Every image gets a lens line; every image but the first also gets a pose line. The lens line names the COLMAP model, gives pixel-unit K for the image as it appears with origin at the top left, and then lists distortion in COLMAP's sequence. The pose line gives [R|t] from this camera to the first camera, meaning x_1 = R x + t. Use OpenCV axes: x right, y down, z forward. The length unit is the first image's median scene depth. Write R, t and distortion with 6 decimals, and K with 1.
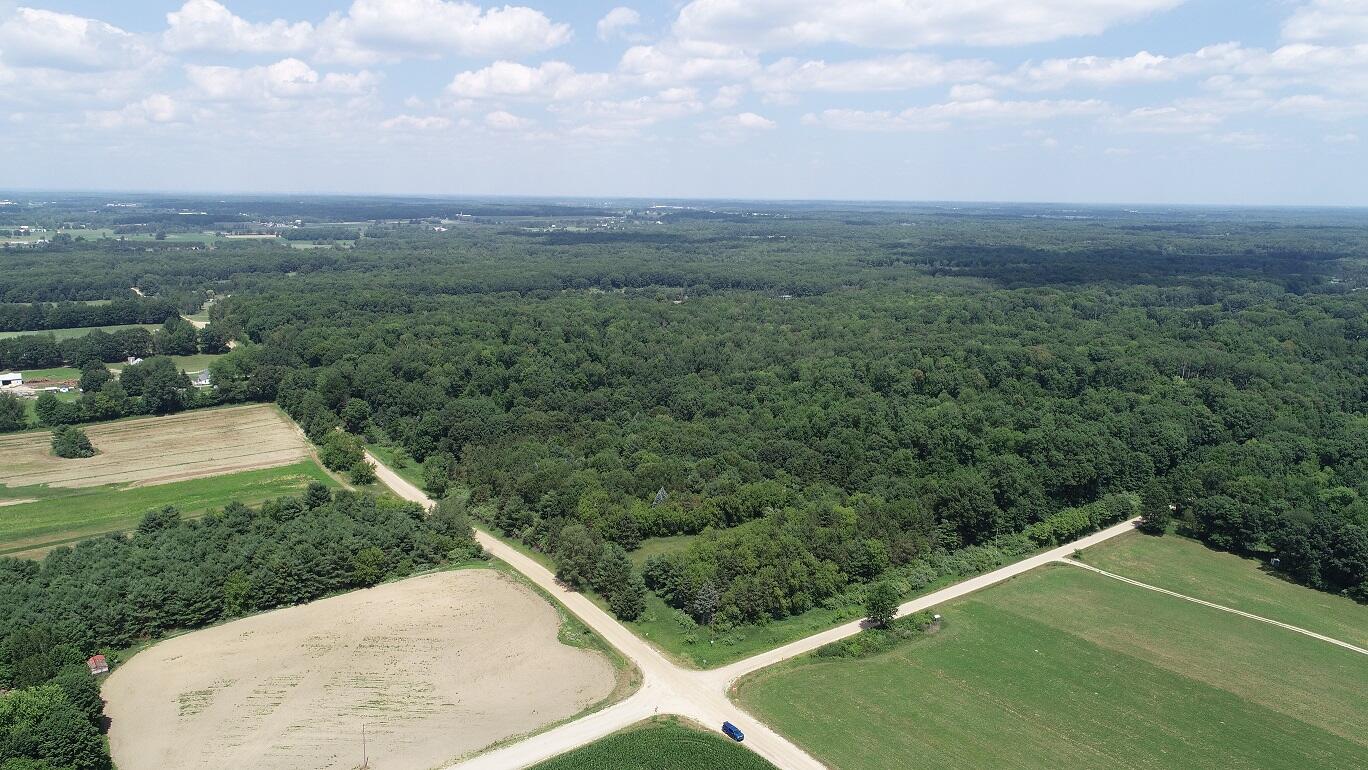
lens RADIAL K [[916.6, 0, 684.0], [0, 916.6, 385.0], [0, 0, 1]] dist [0.005278, -0.002027]
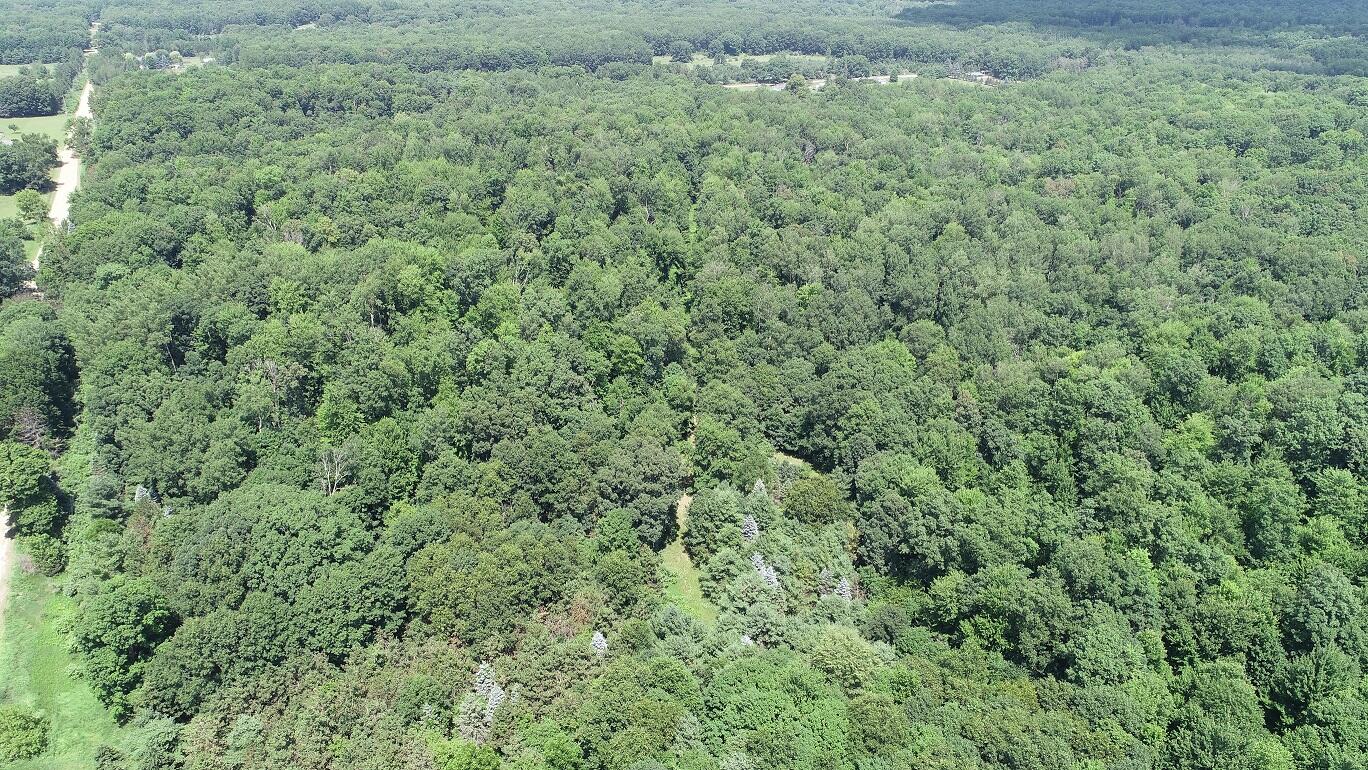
lens RADIAL K [[916.6, 0, 684.0], [0, 916.6, 385.0], [0, 0, 1]] dist [0.005278, -0.002027]
pose [[0.992180, 0.058718, -0.110141, -0.059275], [-0.028561, 0.965826, 0.257613, -0.153044], [0.121504, -0.252453, 0.959950, 0.912498]]
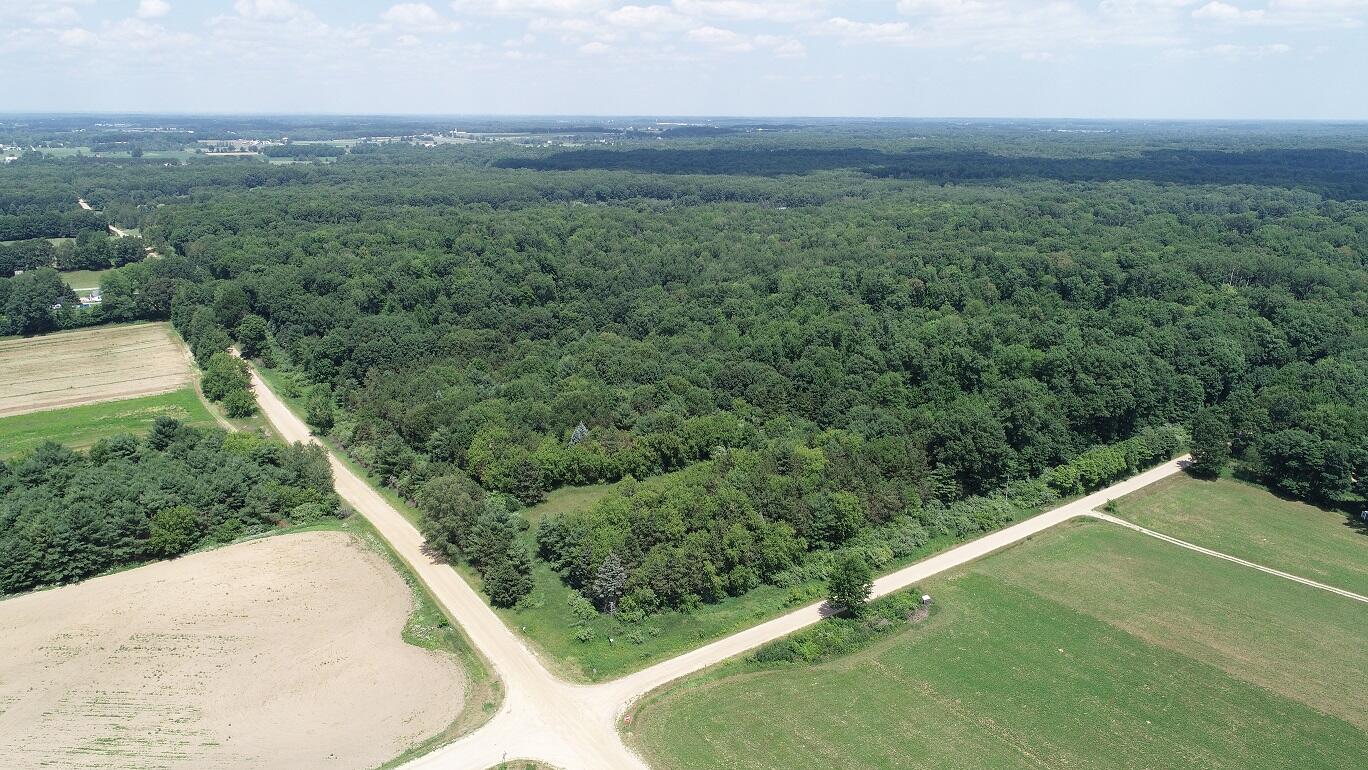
lens RADIAL K [[916.6, 0, 684.0], [0, 916.6, 385.0], [0, 0, 1]] dist [0.005278, -0.002027]
pose [[0.999957, -0.004182, -0.008292, 0.065511], [0.004860, 0.996494, 0.083526, 0.013575], [0.007914, -0.083563, 0.996471, 0.205049]]
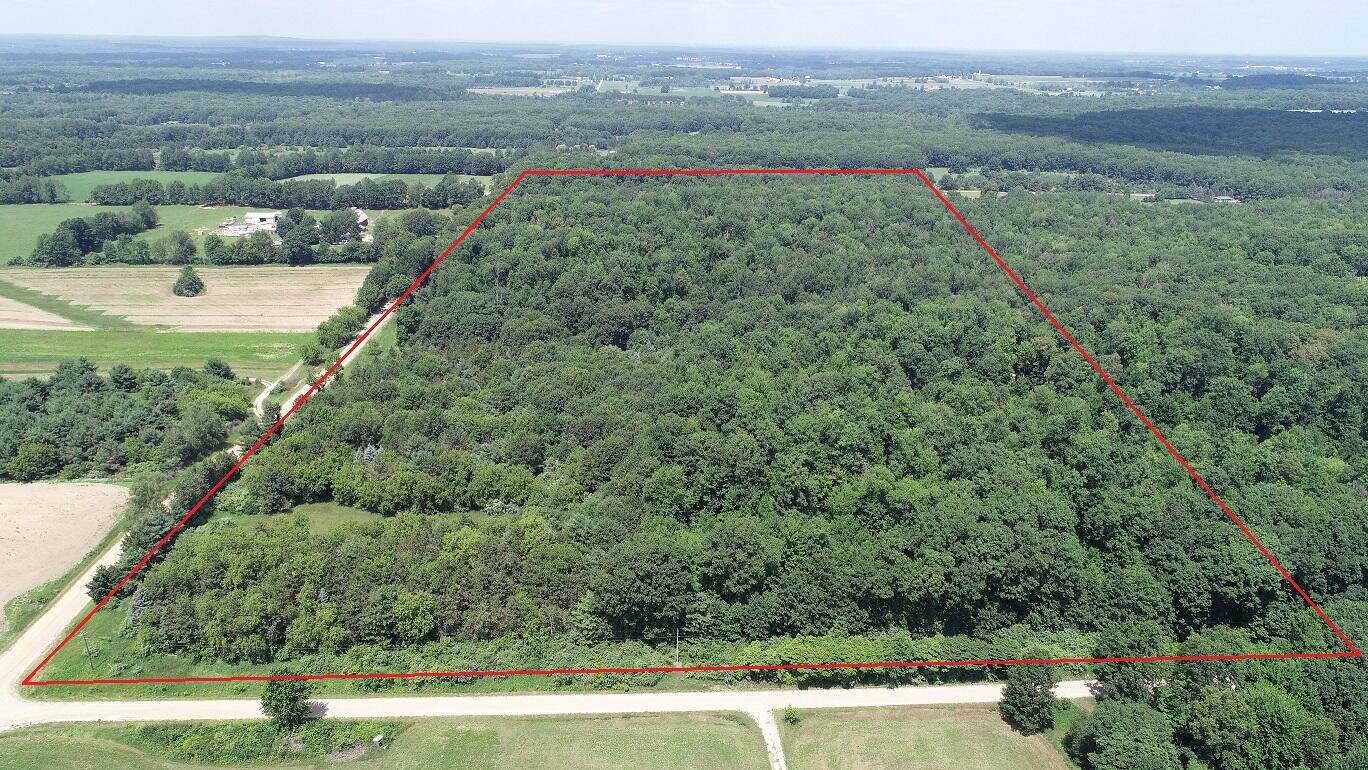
lens RADIAL K [[916.6, 0, 684.0], [0, 916.6, 385.0], [0, 0, 1]] dist [0.005278, -0.002027]
pose [[0.838274, 0.192610, -0.510097, 0.564285], [-0.116479, 0.977192, 0.177565, -0.106449], [0.532663, -0.089432, 0.841589, 0.435155]]
